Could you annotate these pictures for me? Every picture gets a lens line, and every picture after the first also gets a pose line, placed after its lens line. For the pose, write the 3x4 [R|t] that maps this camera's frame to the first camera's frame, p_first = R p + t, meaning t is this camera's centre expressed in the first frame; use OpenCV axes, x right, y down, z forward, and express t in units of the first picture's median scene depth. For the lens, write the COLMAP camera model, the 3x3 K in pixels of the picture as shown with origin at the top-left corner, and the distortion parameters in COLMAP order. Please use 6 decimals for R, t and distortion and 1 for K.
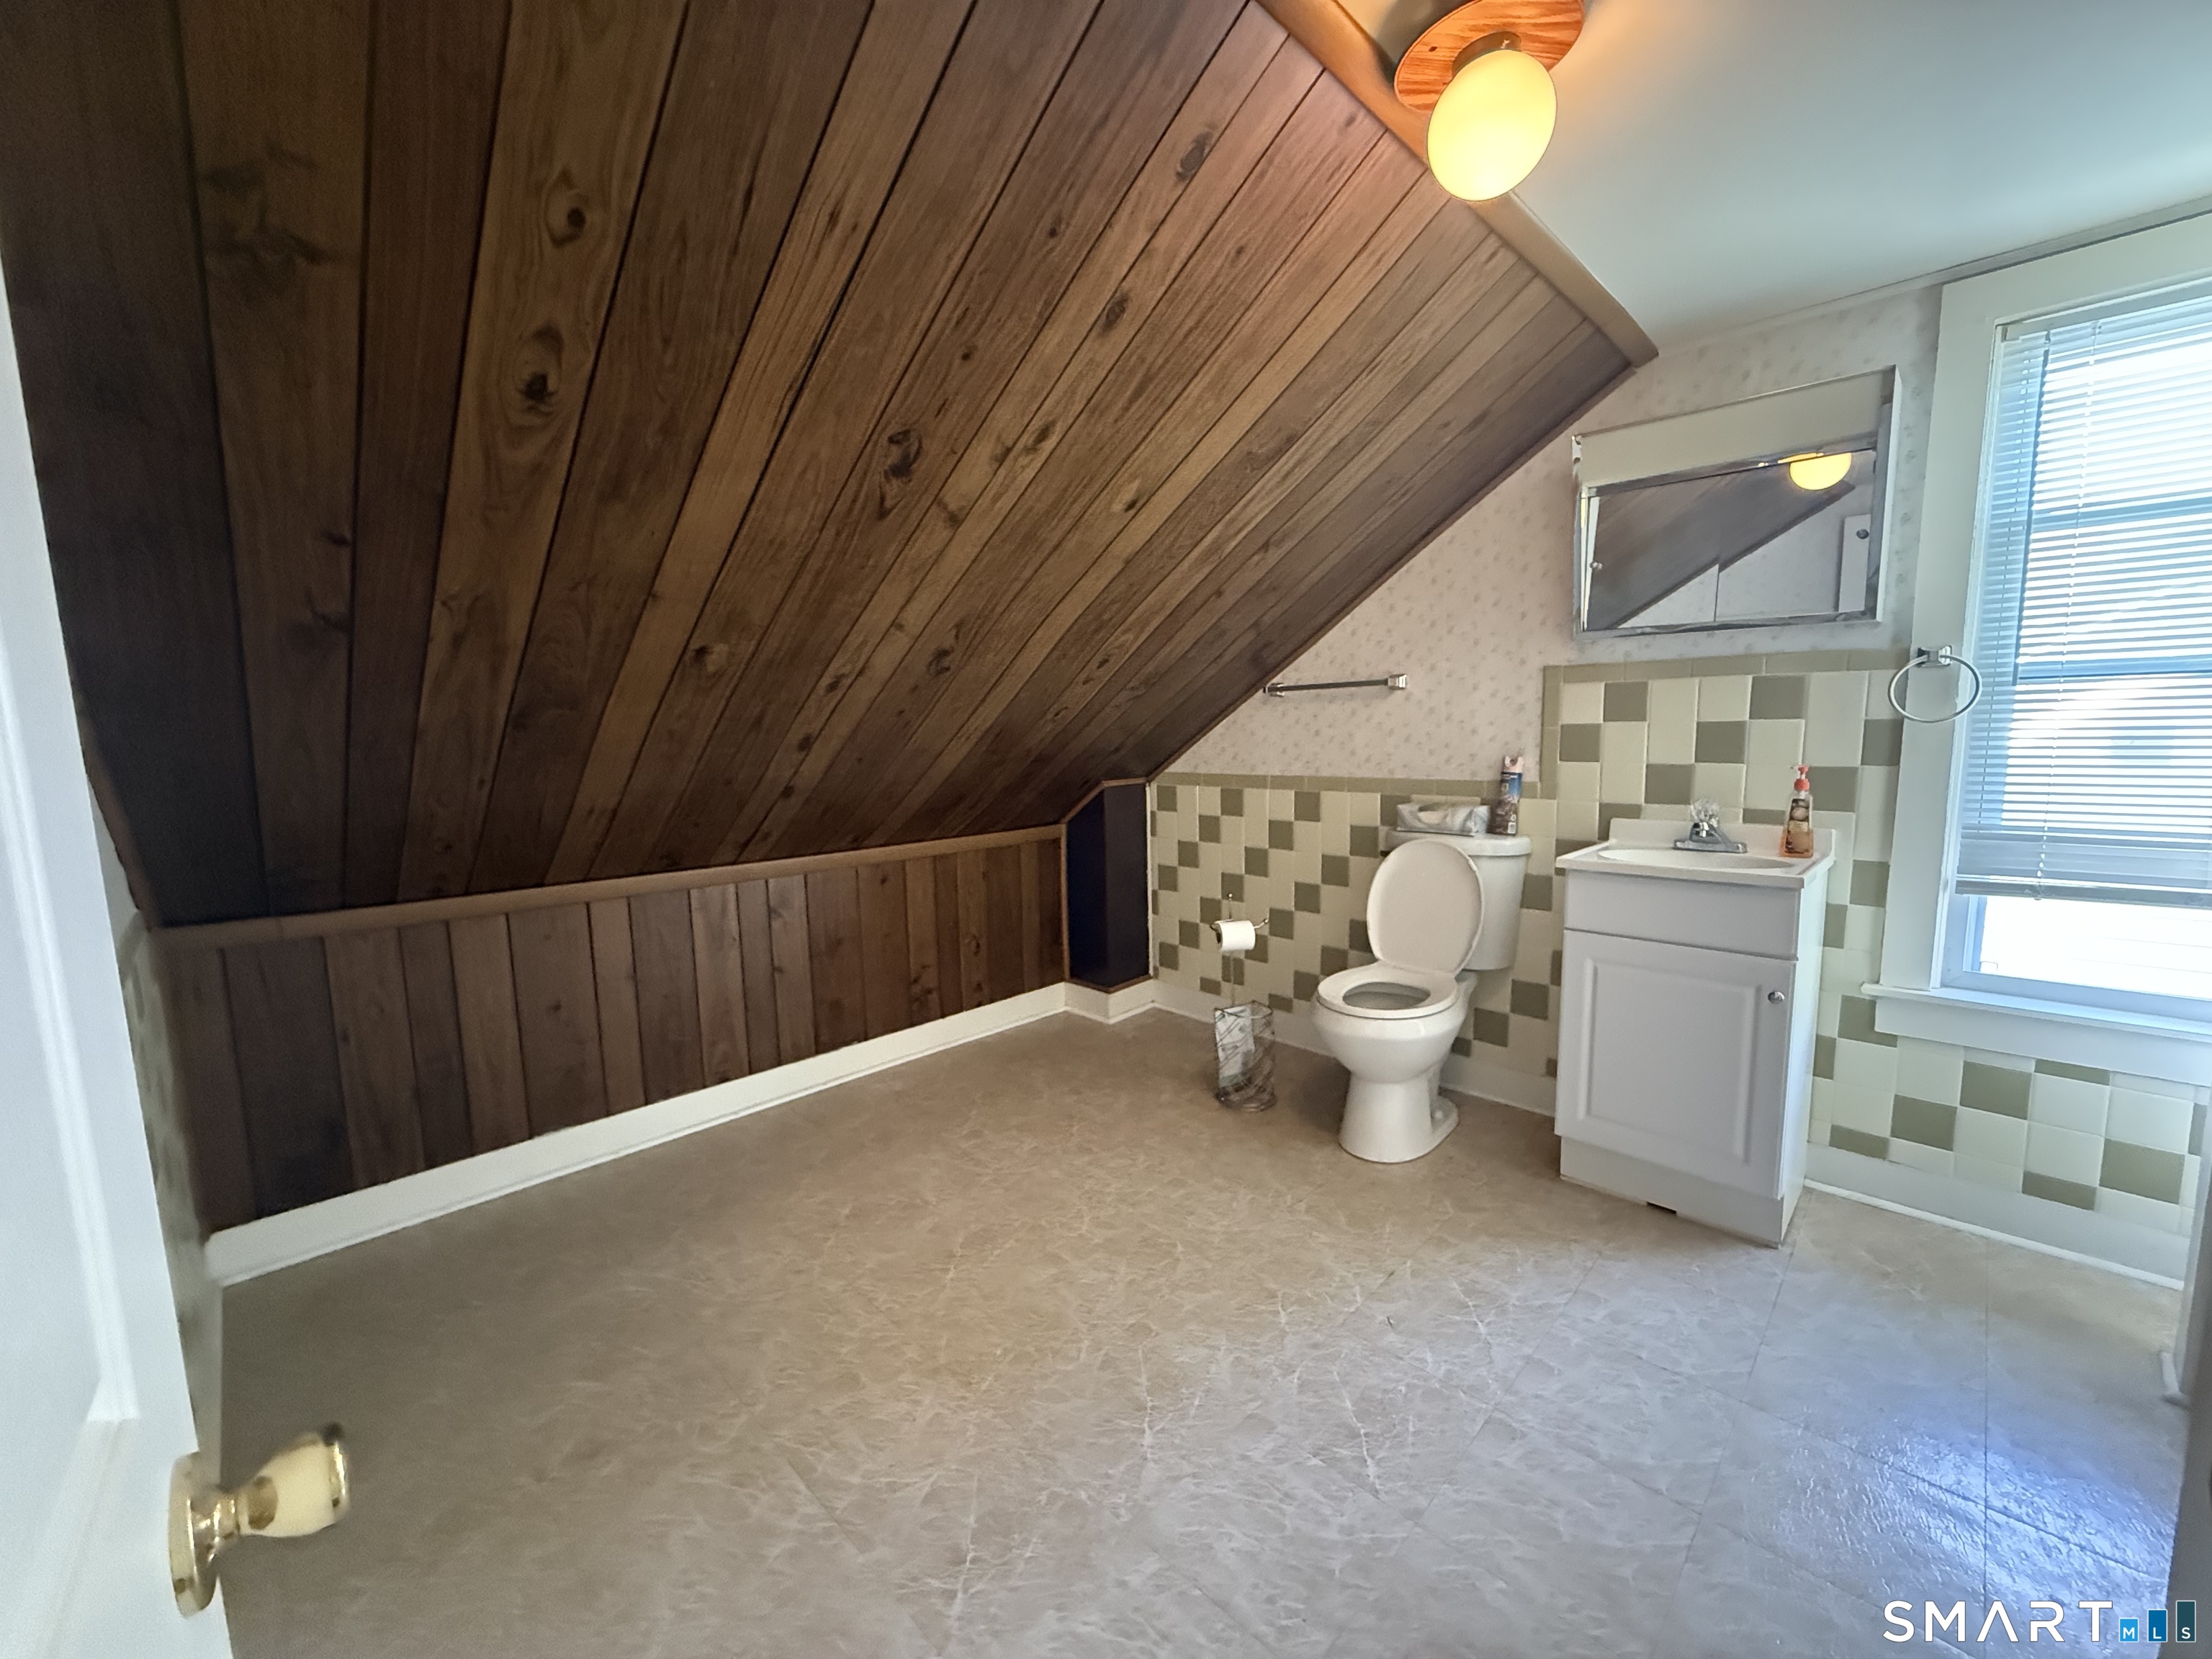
lens RADIAL K [[873.3, 0, 1106.0], [0, 873.3, 829.5], [0, 0, 1]] dist [0.000922, 0.000072]
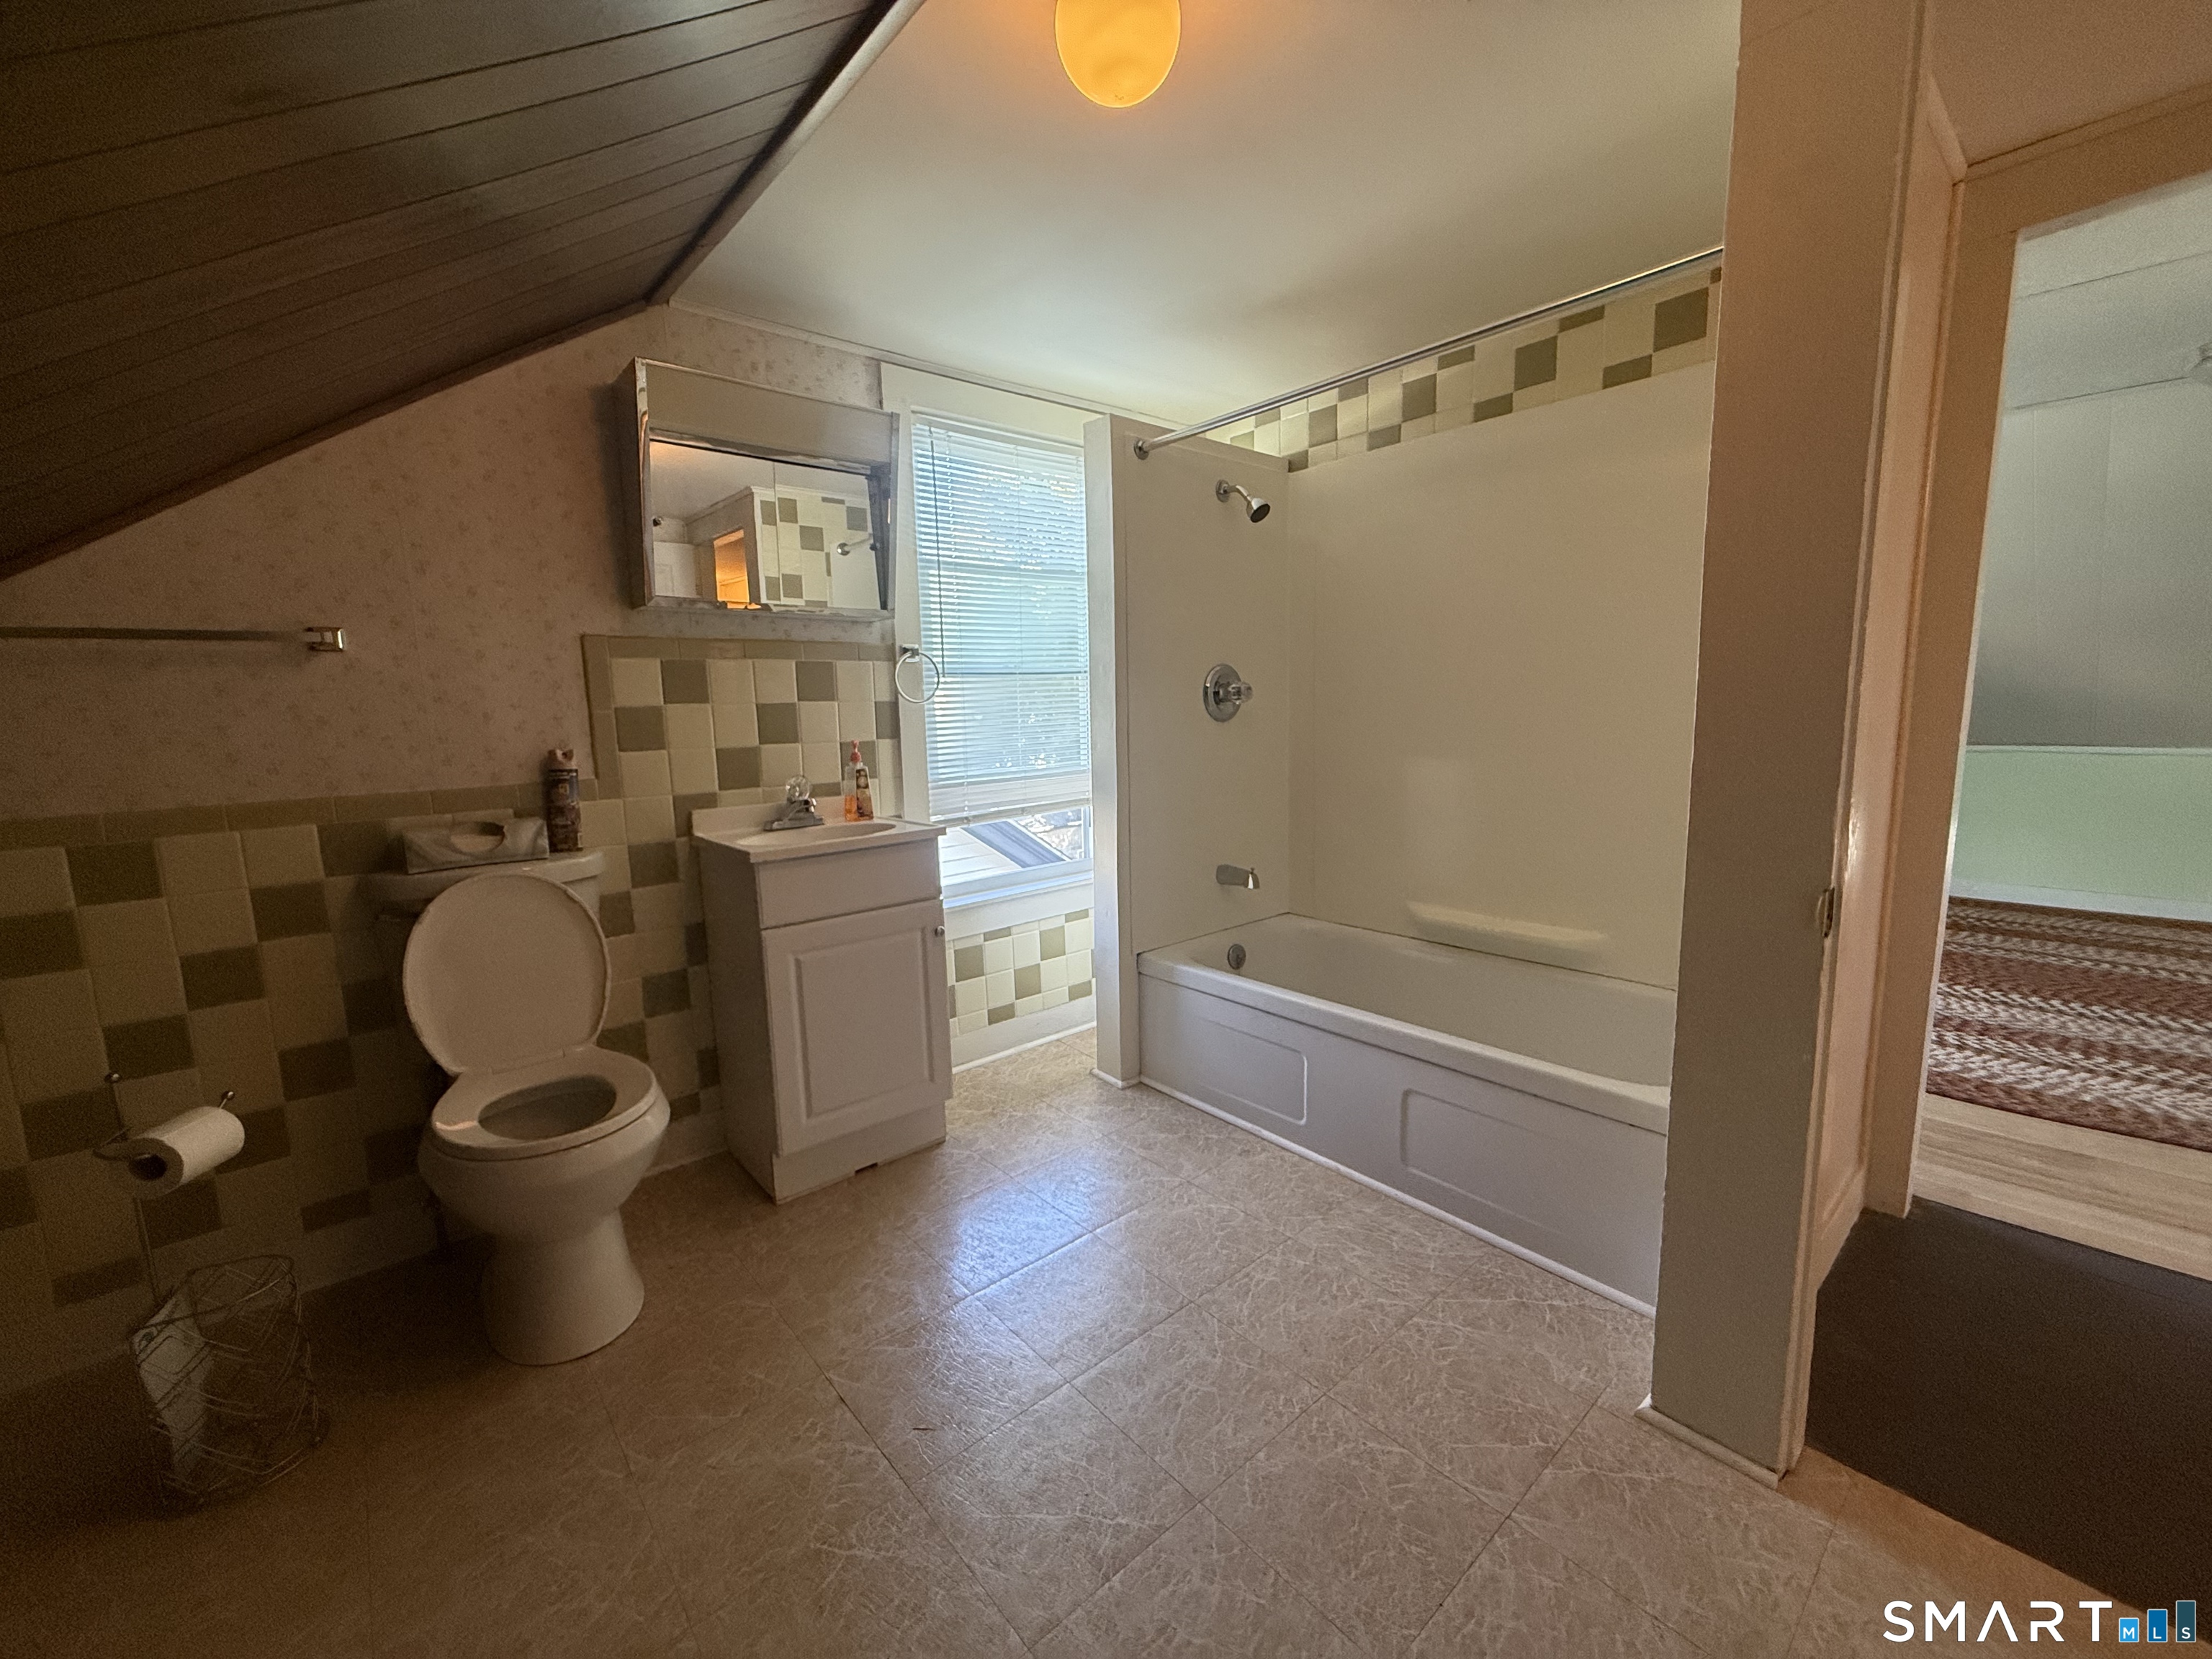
lens RADIAL K [[873.3, 0, 1106.0], [0, 873.3, 829.5], [0, 0, 1]] dist [0.000922, 0.000072]
pose [[0.088659, -0.116640, 0.989209, -0.268874], [0.147879, 0.983656, 0.102731, -0.022535], [-0.985024, 0.137175, 0.104458, 0.471393]]
